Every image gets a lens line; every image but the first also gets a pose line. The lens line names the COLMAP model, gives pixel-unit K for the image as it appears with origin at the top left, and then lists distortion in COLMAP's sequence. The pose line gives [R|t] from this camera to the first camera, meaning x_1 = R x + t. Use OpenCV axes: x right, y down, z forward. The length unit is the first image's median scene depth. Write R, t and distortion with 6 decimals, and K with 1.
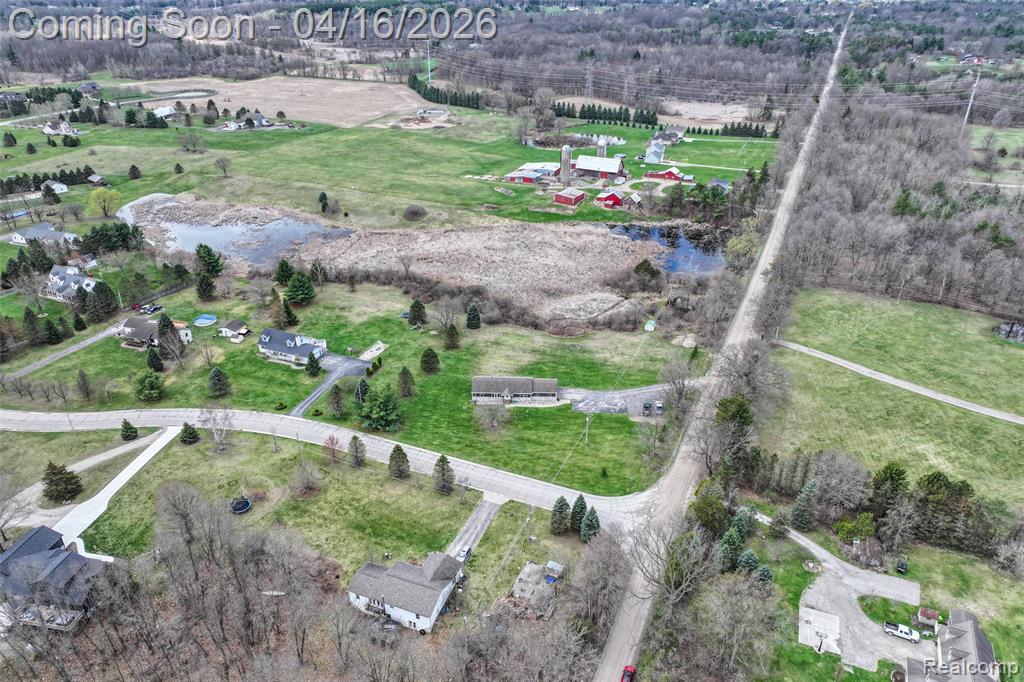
lens RADIAL K [[722.5, 0, 512.0], [0, 722.5, 341.0], [0, 0, 1]] dist [0.005705, 0.003742]
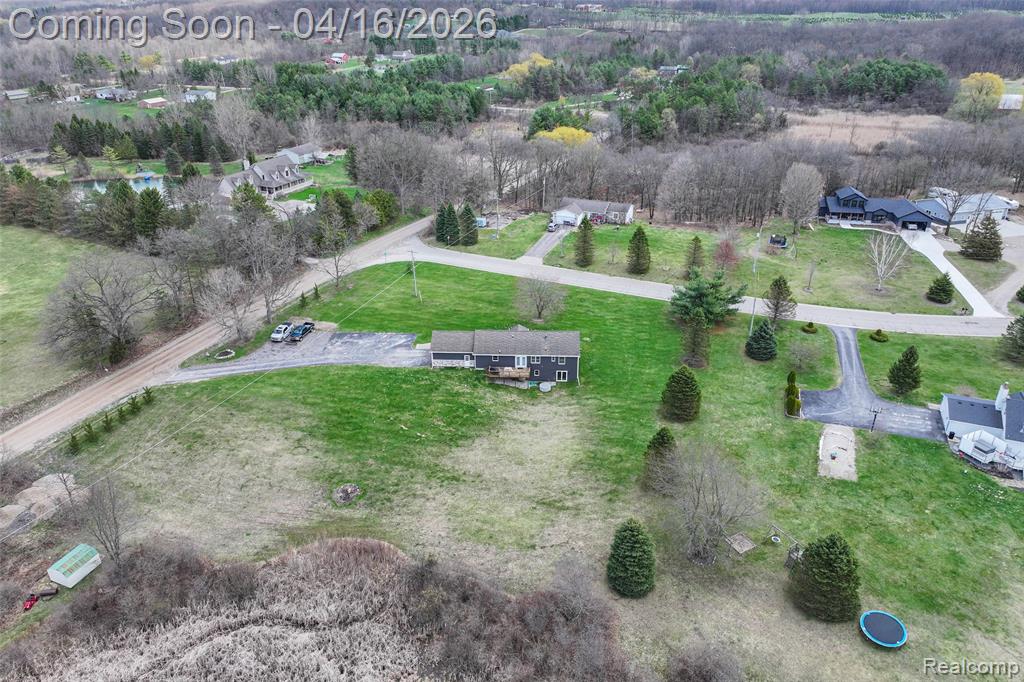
lens RADIAL K [[722.5, 0, 512.0], [0, 722.5, 341.0], [0, 0, 1]] dist [0.005705, 0.003742]
pose [[-0.999931, 0.002857, 0.011361, -0.006422], [0.010877, 0.586529, 0.809855, -0.336026], [-0.004349, 0.809923, -0.586520, 1.099773]]
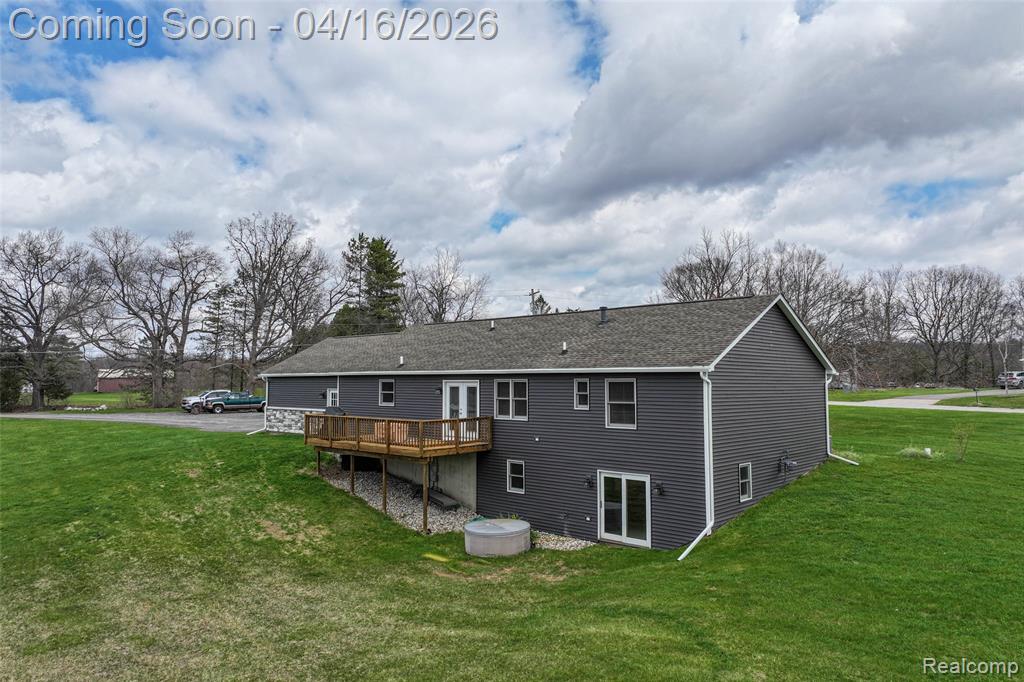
lens RADIAL K [[722.5, 0, 512.0], [0, 722.5, 341.0], [0, 0, 1]] dist [0.005705, 0.003742]
pose [[-0.754801, 0.038128, 0.654845, -0.076761], [0.308931, 0.901324, 0.303607, 0.010787], [-0.578651, 0.431465, -0.692099, 0.898693]]
